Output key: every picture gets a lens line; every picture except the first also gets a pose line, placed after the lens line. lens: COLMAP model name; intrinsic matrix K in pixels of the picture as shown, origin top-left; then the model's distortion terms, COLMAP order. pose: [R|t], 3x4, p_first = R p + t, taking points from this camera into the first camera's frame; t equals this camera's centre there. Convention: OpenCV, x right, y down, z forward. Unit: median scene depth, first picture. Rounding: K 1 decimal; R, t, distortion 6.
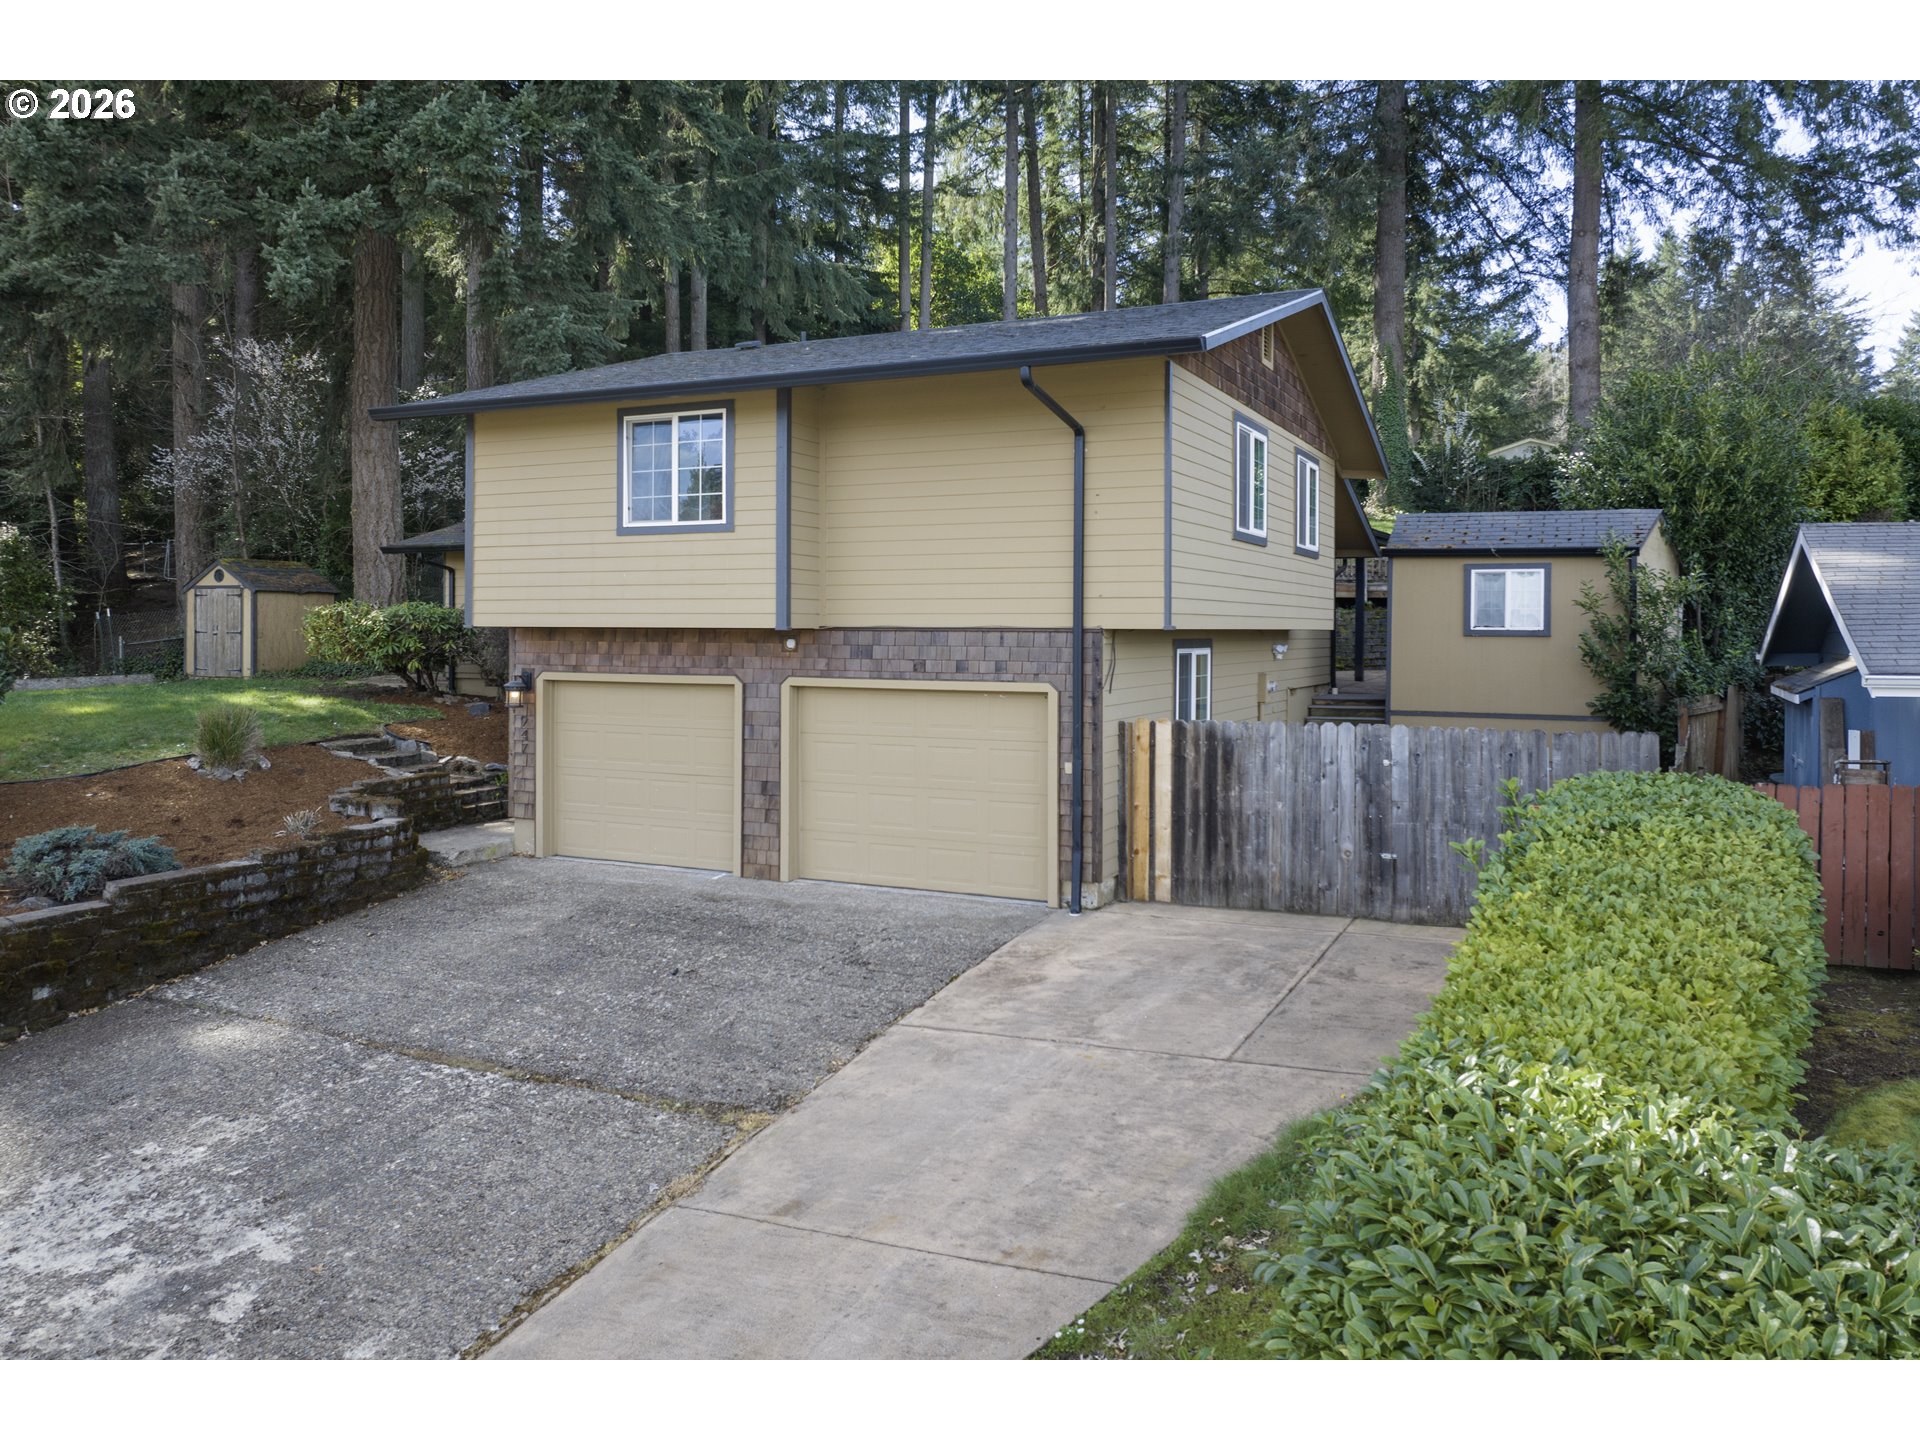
lens RADIAL K [[1088.0, 0, 960.1], [0, 1088.0, 671.6], [0, 0, 1]] dist [-0.019585, -0.000301]
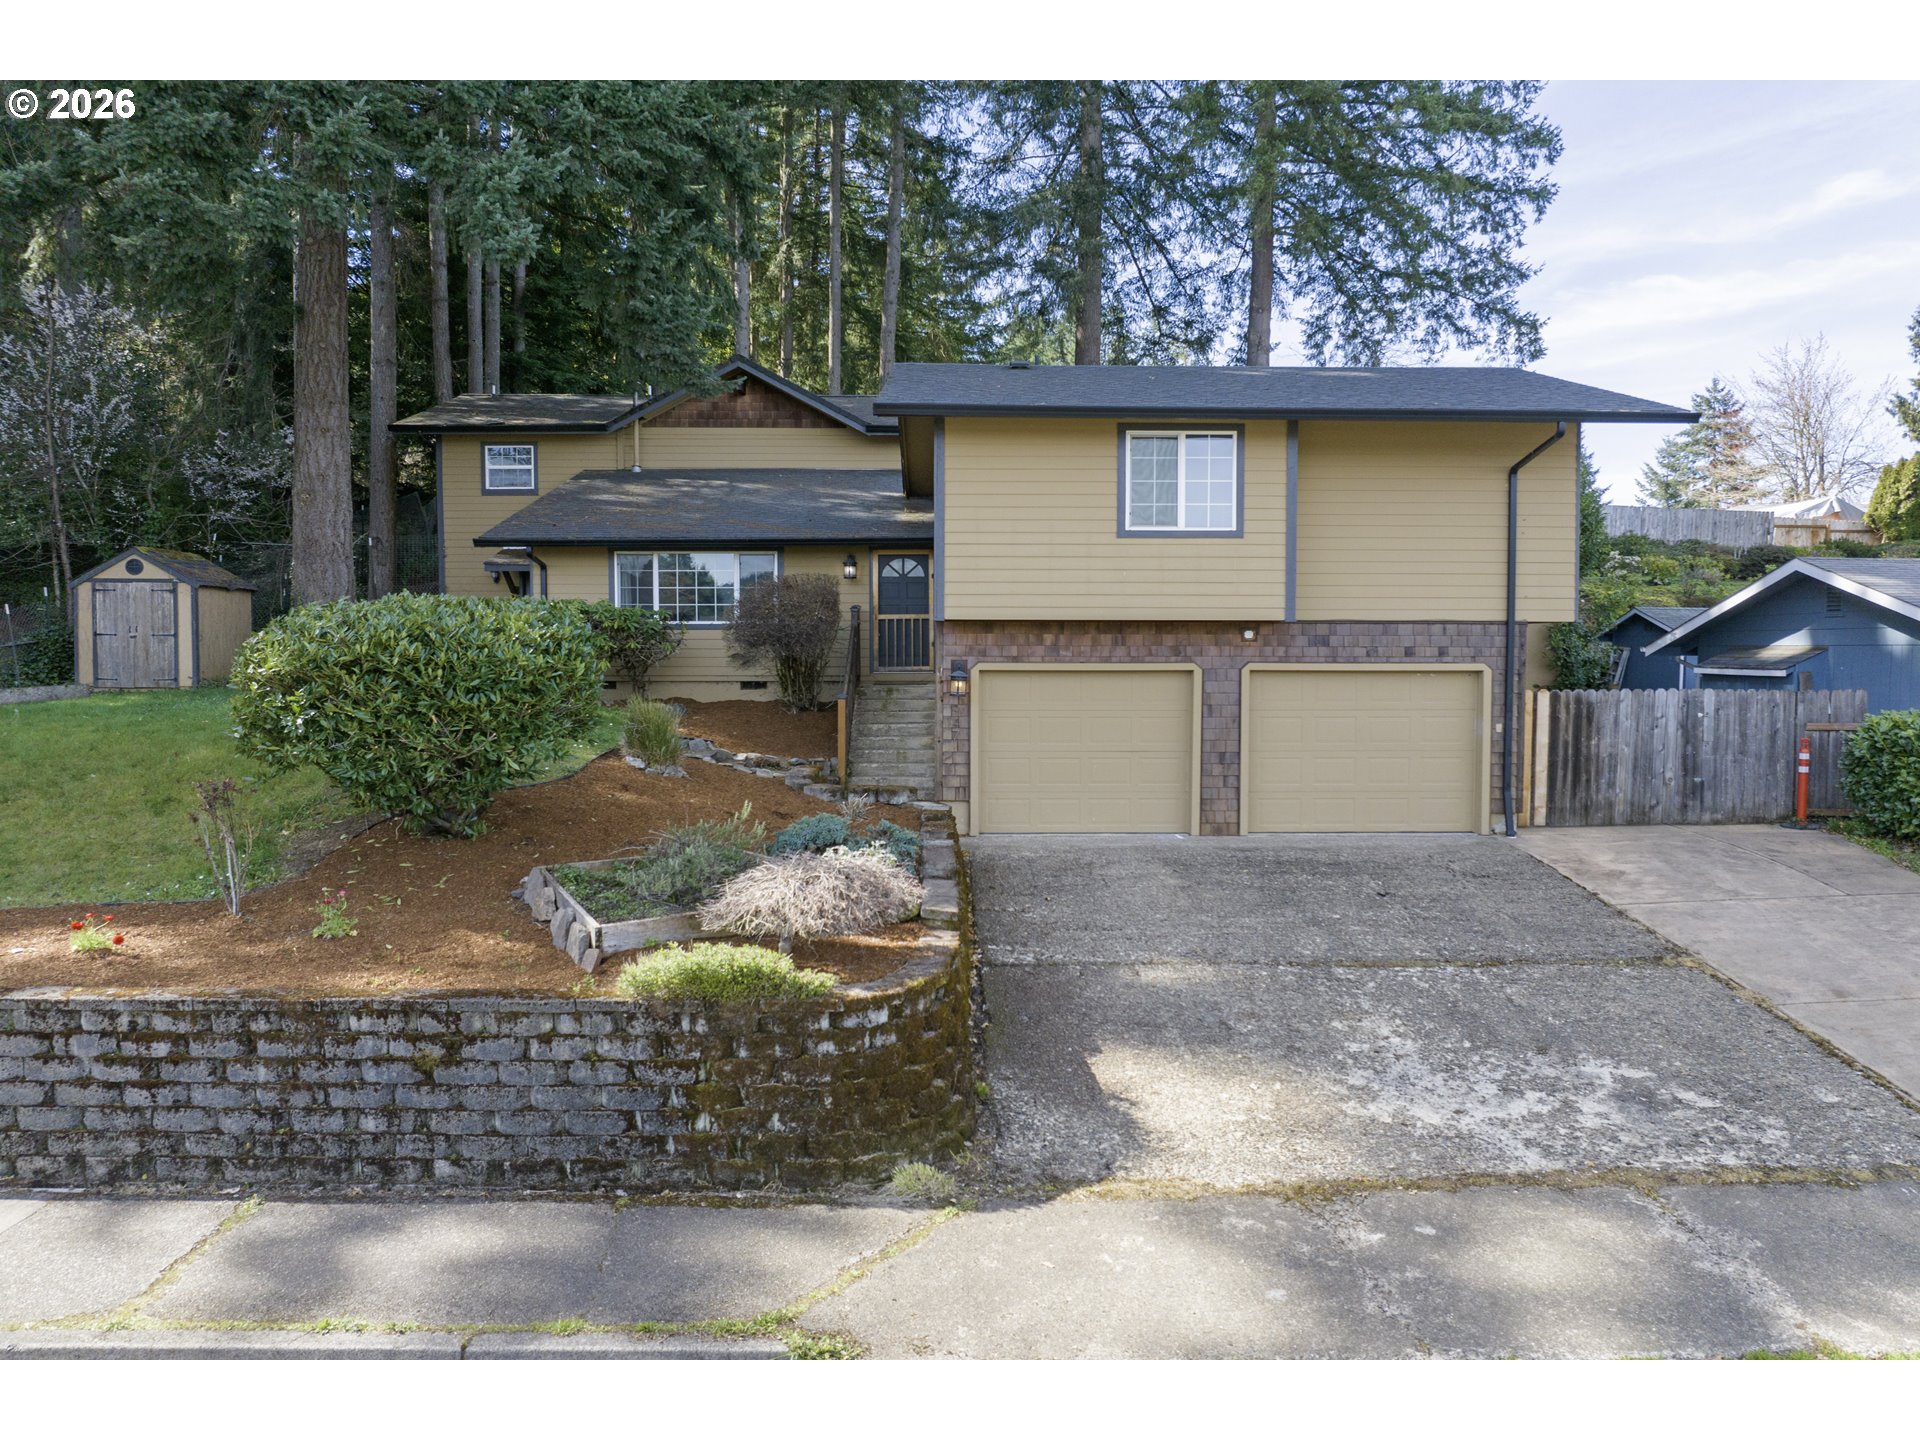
lens RADIAL K [[1049.3, 0, 960.0], [0, 1049.3, 720.0], [0, 0, 1]] dist [-0.021669, -0.000867]
pose [[0.937432, -0.029447, 0.346921, -0.934836], [0.015649, 0.998974, 0.042509, 0.015140], [-0.347817, -0.034421, 0.936930, 0.045043]]
